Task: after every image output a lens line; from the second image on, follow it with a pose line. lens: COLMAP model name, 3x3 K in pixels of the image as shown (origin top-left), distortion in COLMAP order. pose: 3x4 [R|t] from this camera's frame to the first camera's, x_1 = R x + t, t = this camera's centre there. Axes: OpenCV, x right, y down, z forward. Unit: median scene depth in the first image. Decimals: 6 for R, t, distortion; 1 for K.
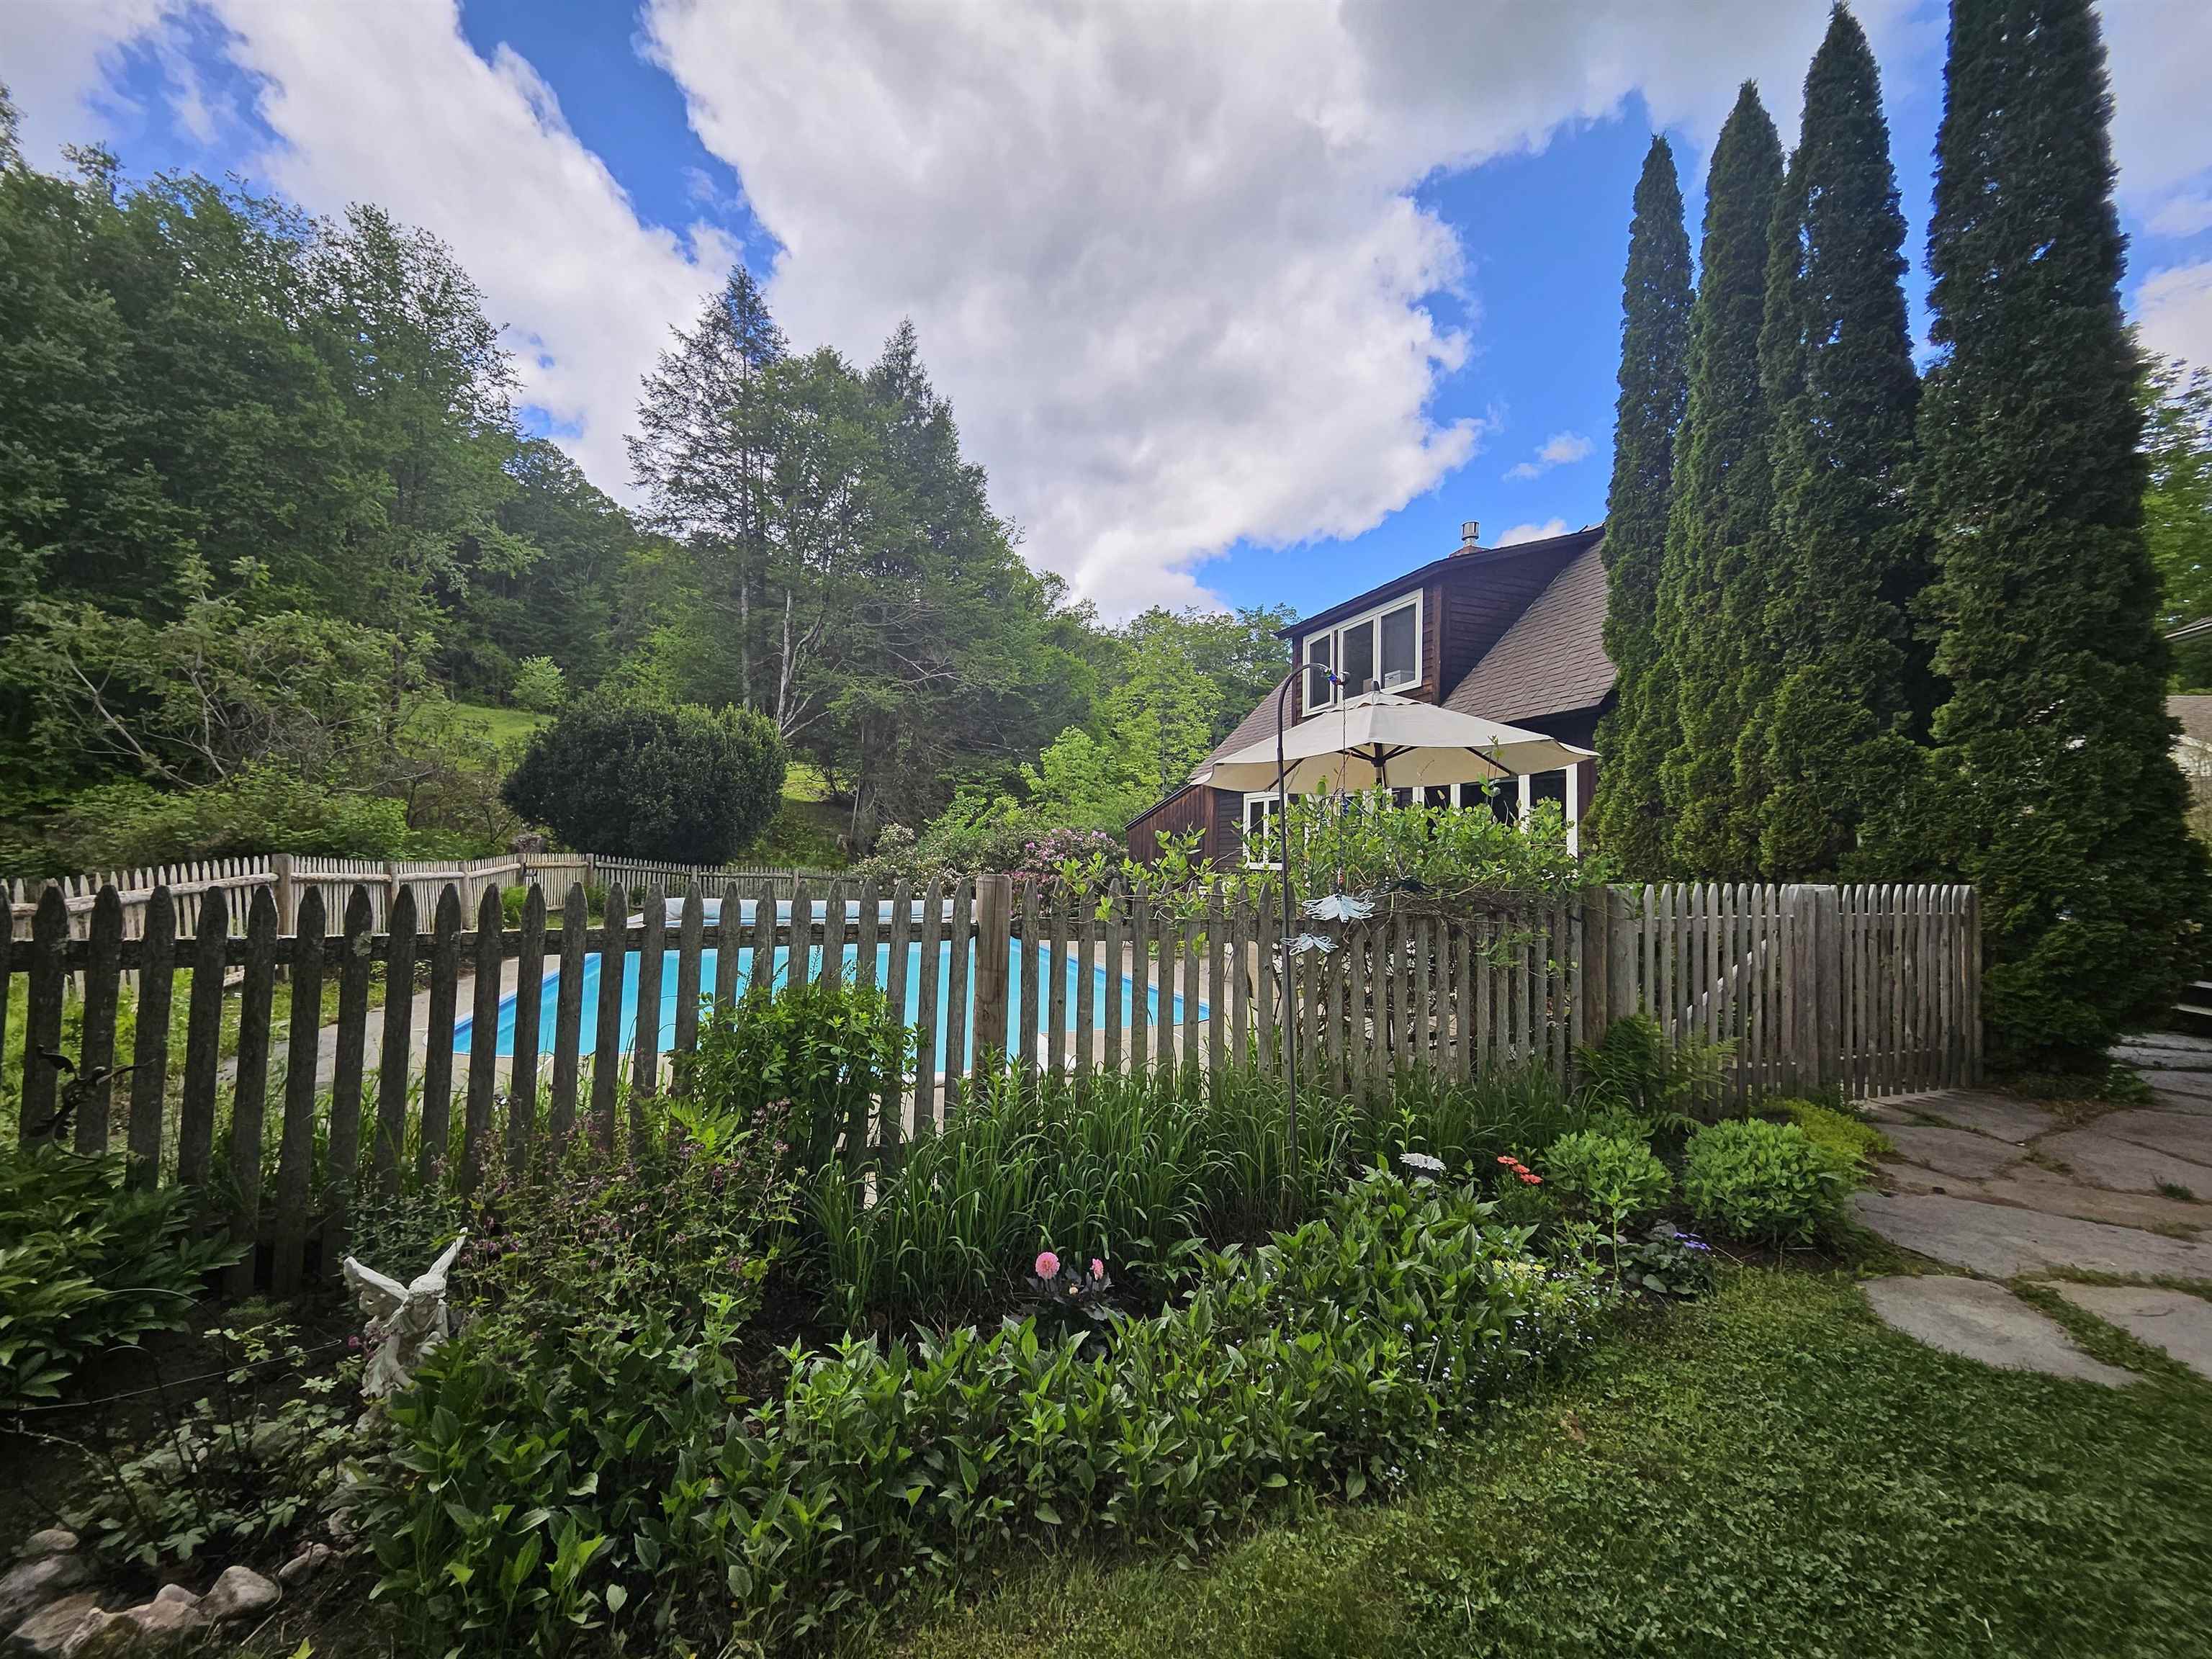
lens RADIAL K [[878.0, 0, 1067.9], [0, 878.0, 835.4], [0, 0, 1]] dist [0.004081, -0.002805]
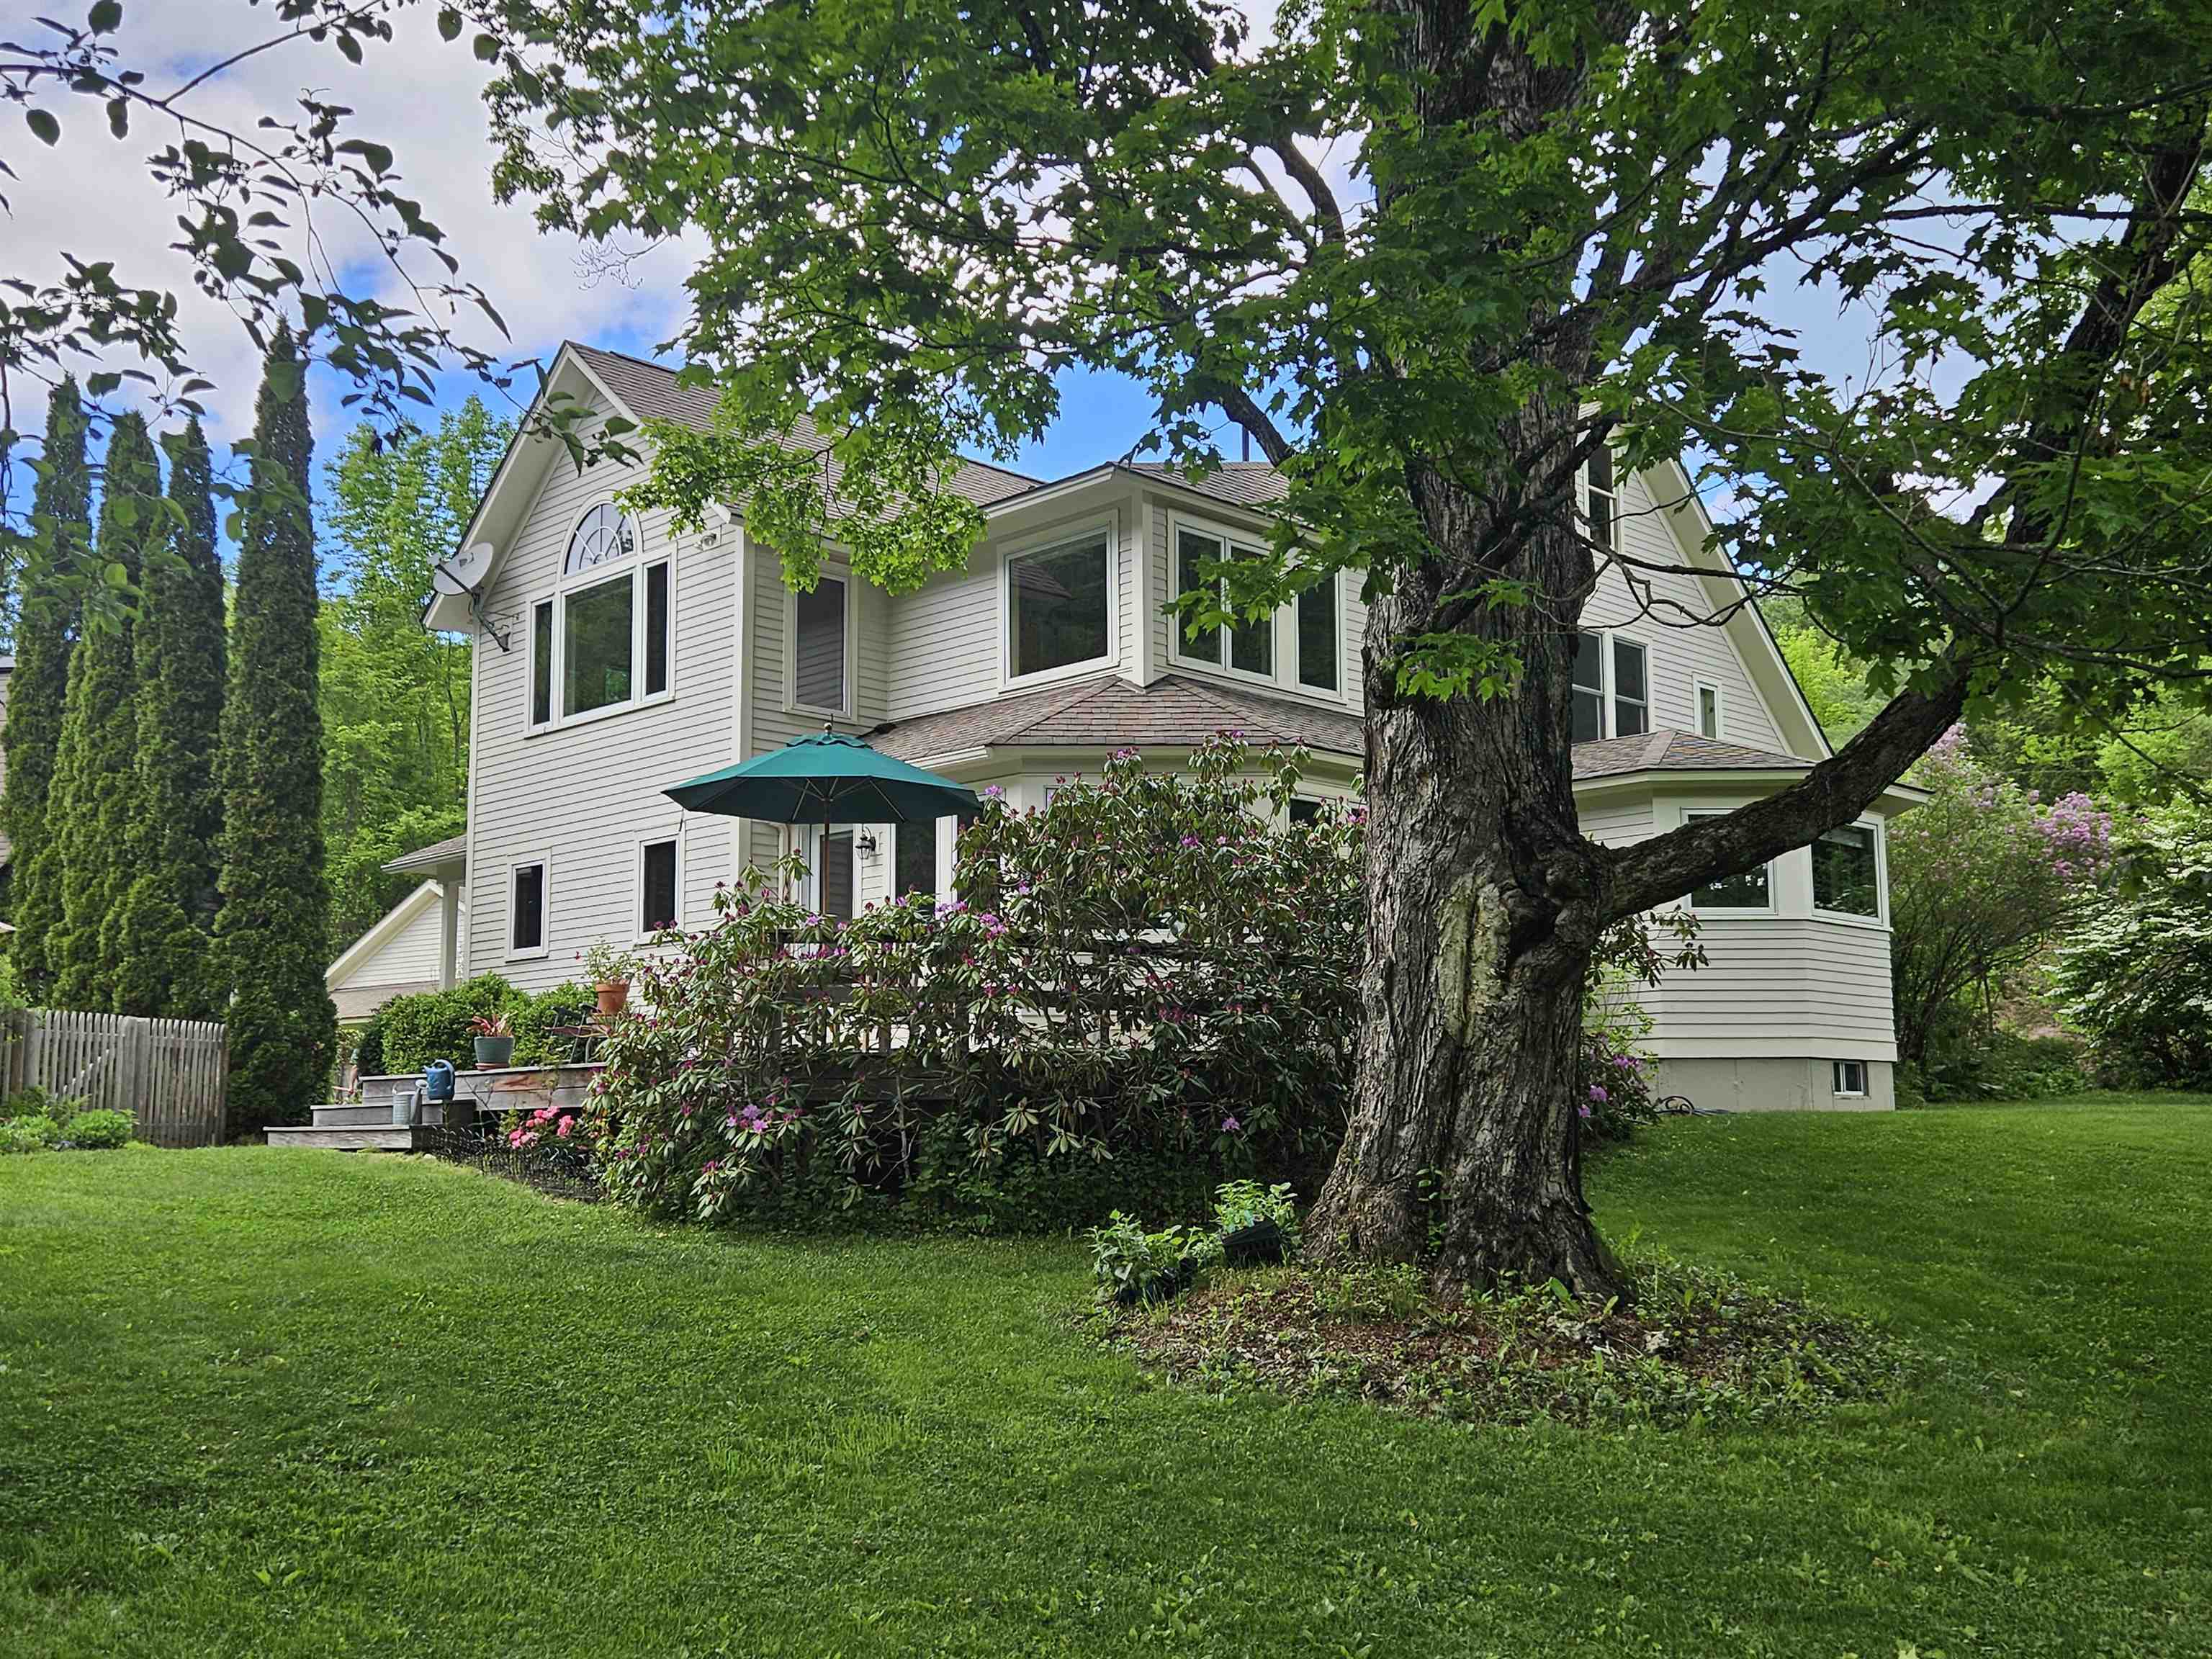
lens RADIAL K [[2139.1, 0, 1106.9], [0, 2139.1, 841.6], [0, 0, 1]] dist [0.064758, 0.000000]
pose [[0.471125, 0.095842, 0.876844, -1.432811], [-0.007549, 0.994481, -0.104645, 0.104670], [-0.882034, 0.042682, 0.469248, -1.912634]]
